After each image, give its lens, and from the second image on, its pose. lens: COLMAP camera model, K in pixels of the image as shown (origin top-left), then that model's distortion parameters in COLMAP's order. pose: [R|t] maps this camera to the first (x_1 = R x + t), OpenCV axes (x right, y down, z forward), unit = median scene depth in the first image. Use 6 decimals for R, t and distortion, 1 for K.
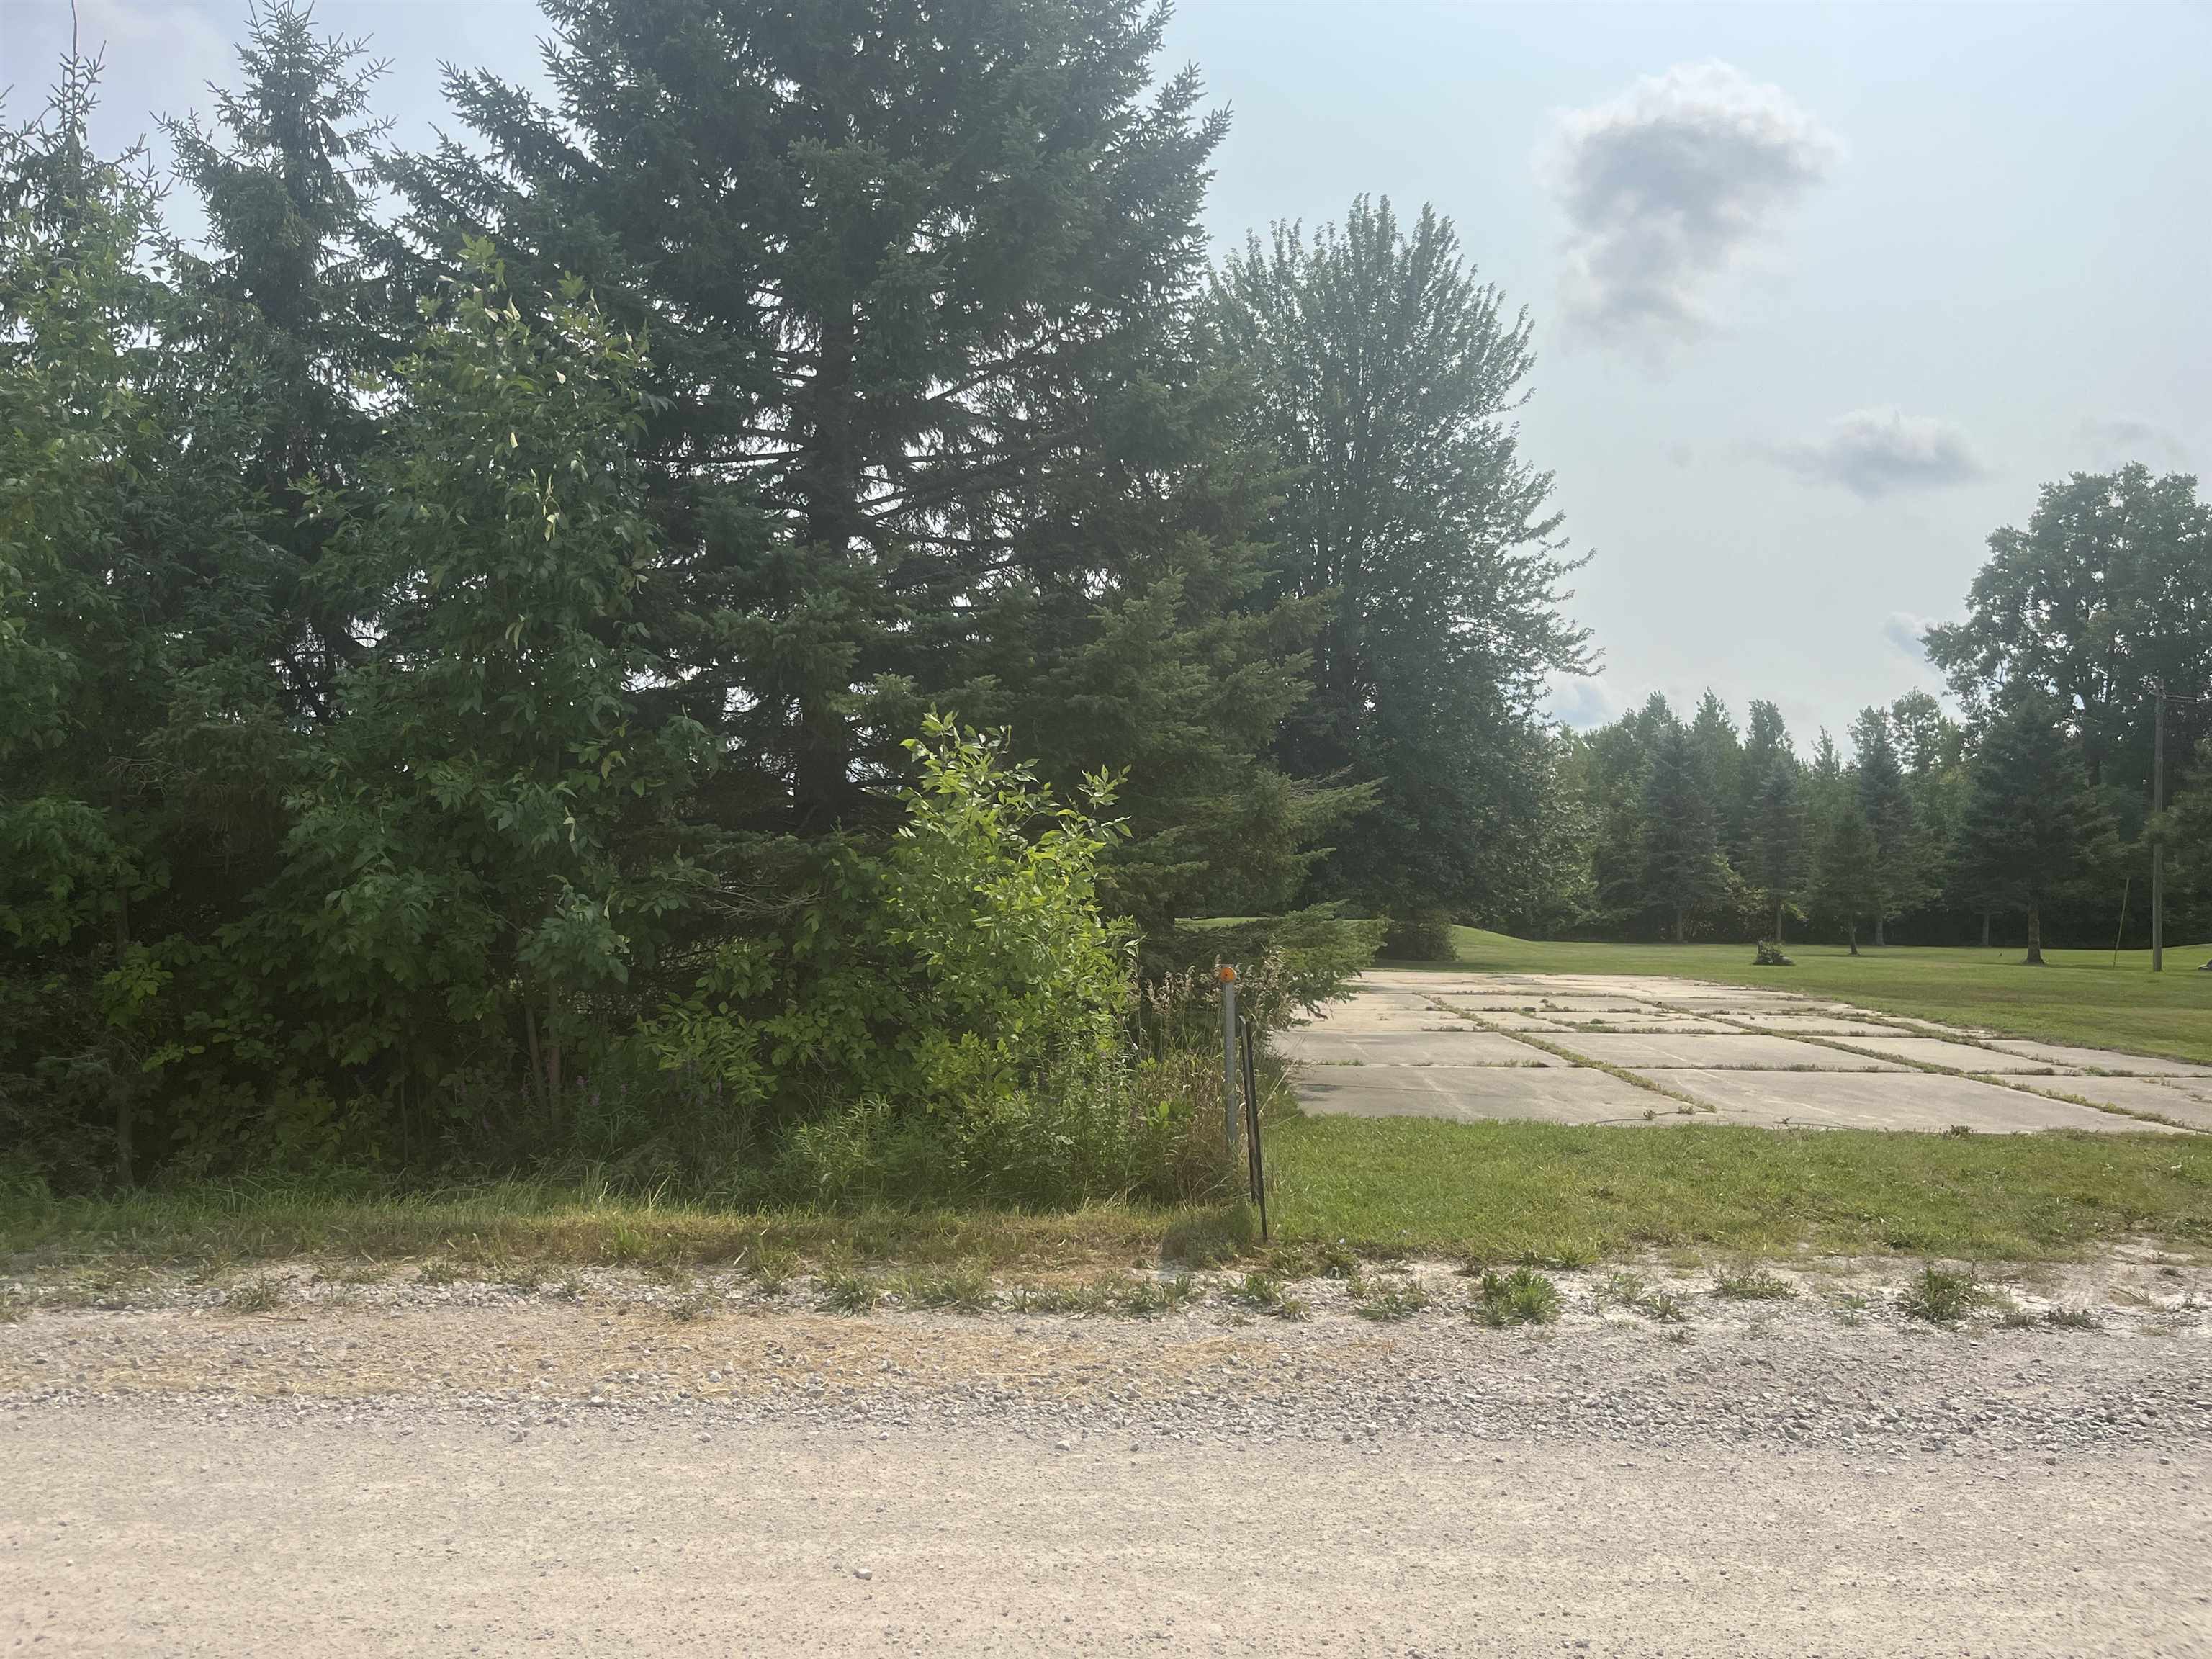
lens RADIAL K [[1885.4, 0, 1106.0], [0, 1885.4, 829.5], [0, 0, 1]] dist [0.176111, -0.254447]
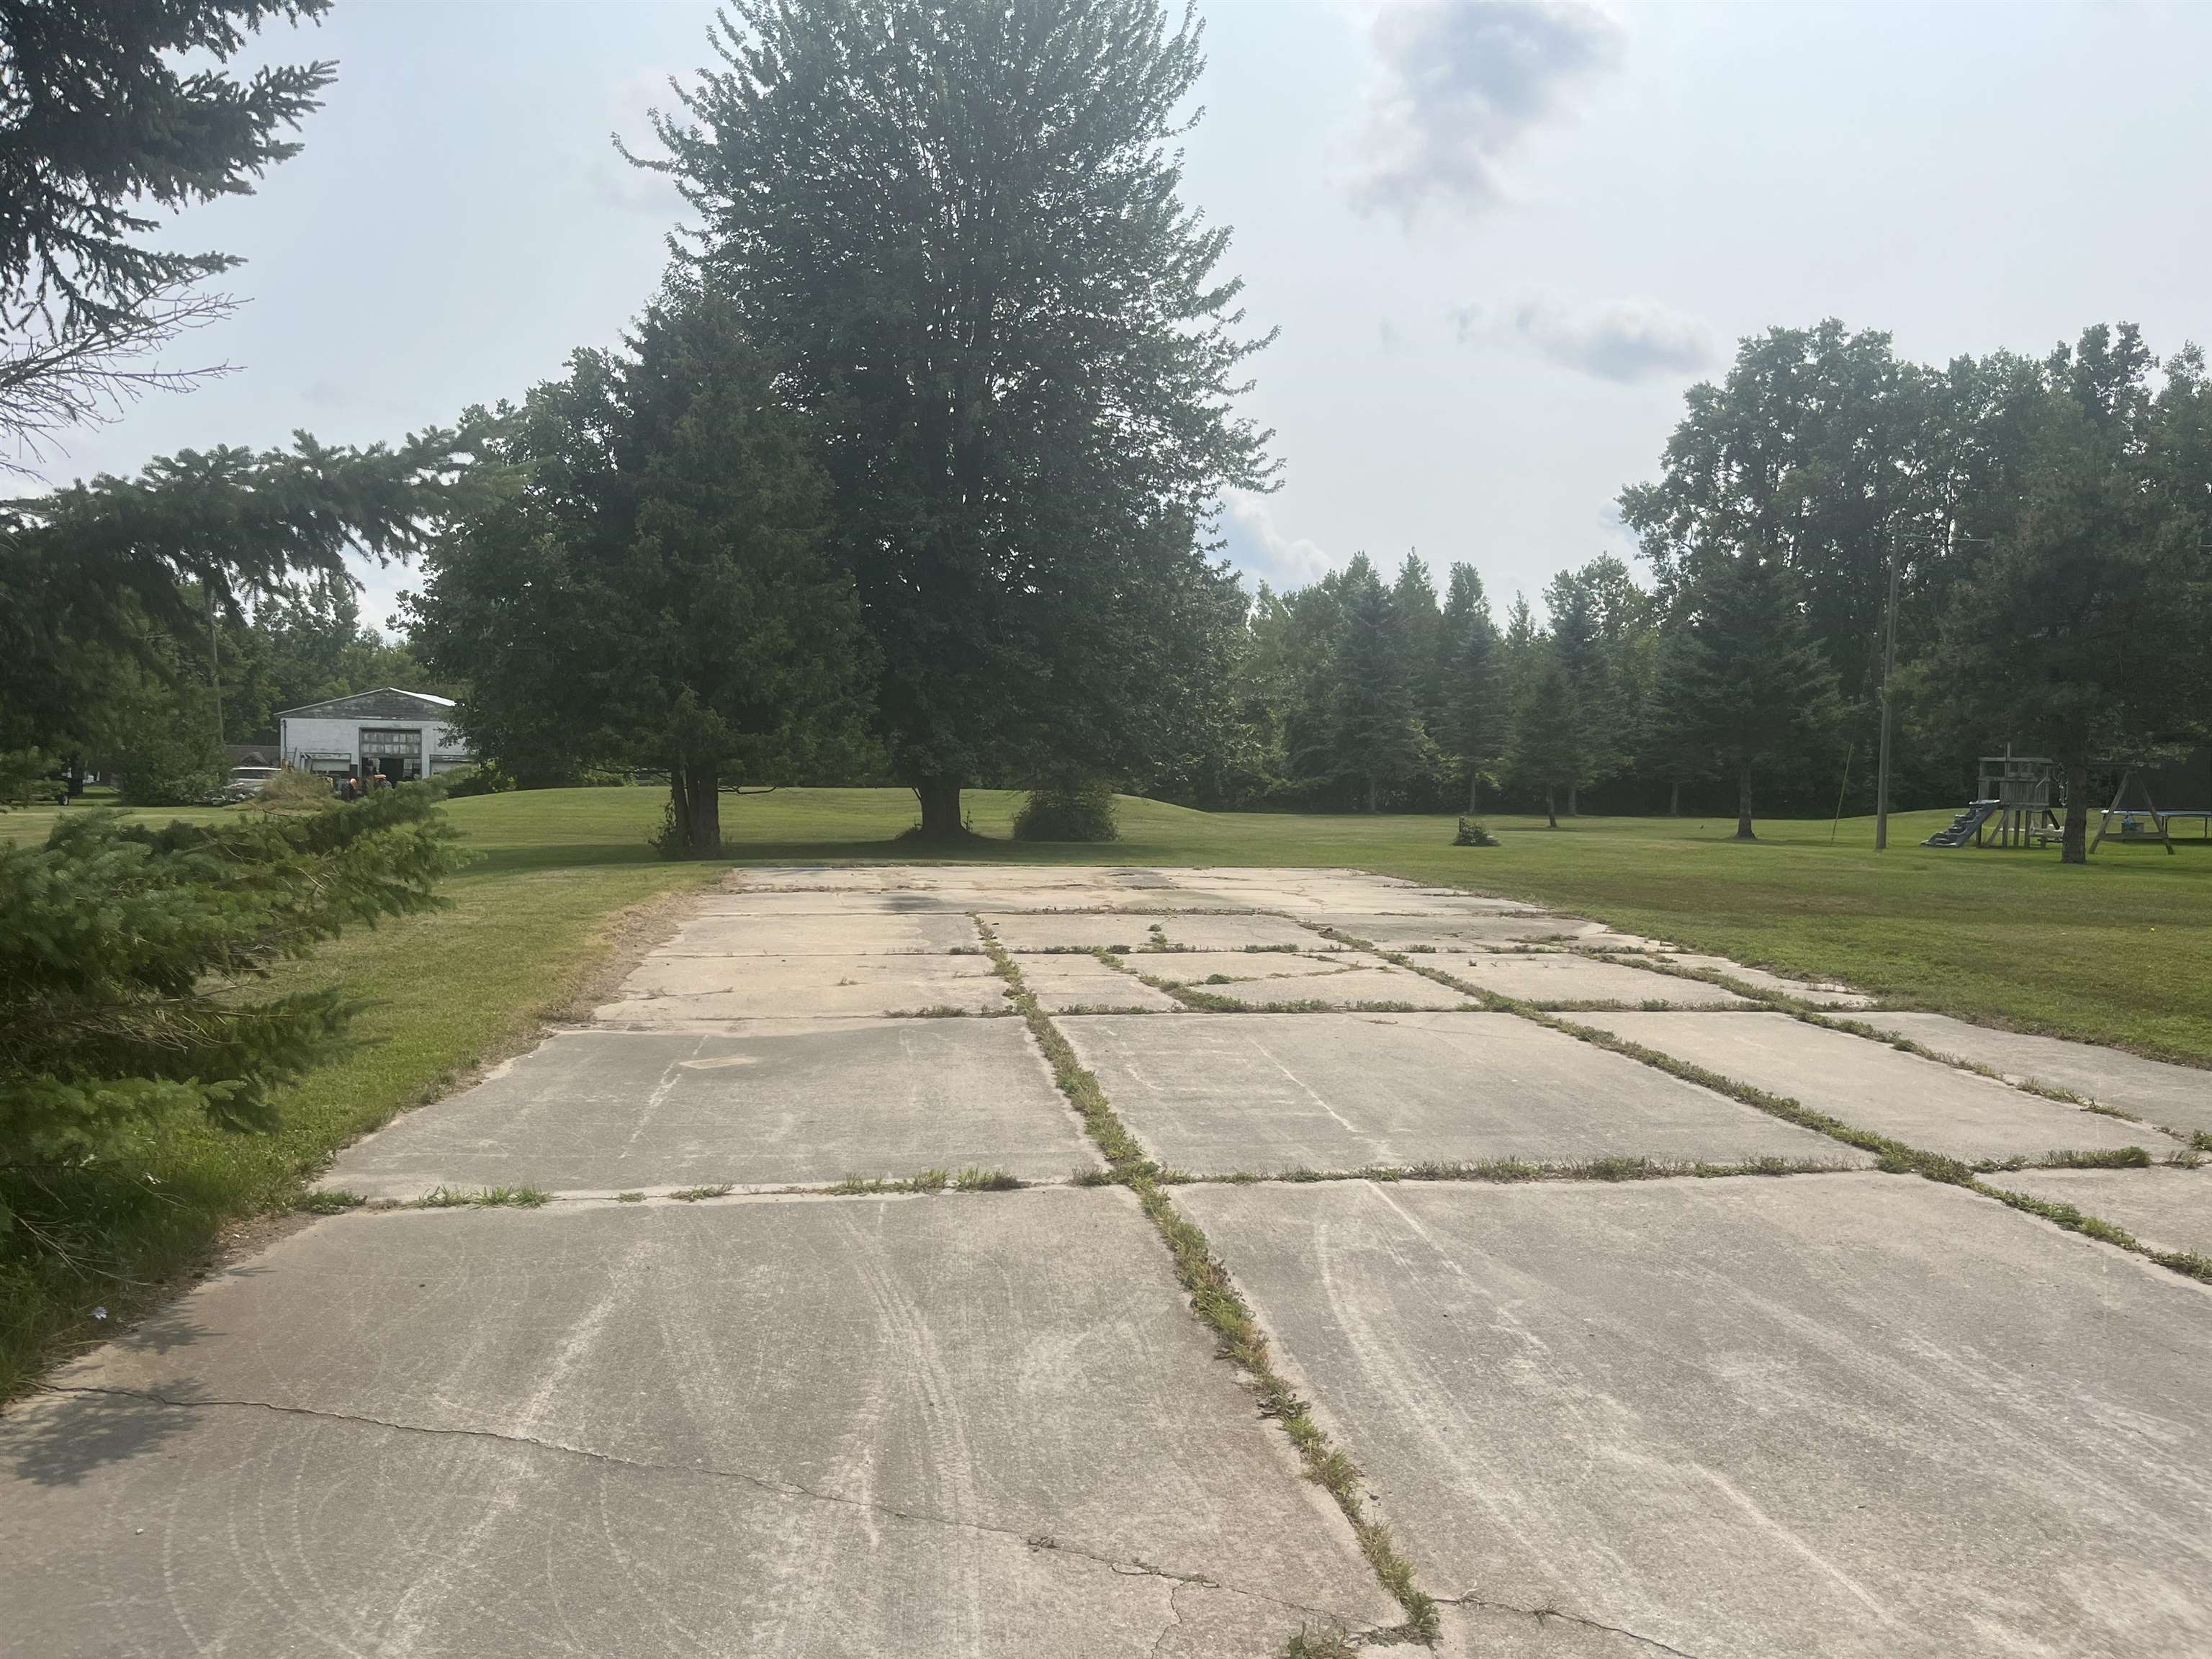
lens RADIAL K [[1885.4, 0, 1106.0], [0, 1885.4, 829.5], [0, 0, 1]] dist [0.176111, -0.254447]
pose [[0.988740, -0.001191, 0.149639, 0.032130], [-0.009280, 0.997556, 0.069257, 0.003925], [-0.149356, -0.069866, 0.986312, 0.103610]]
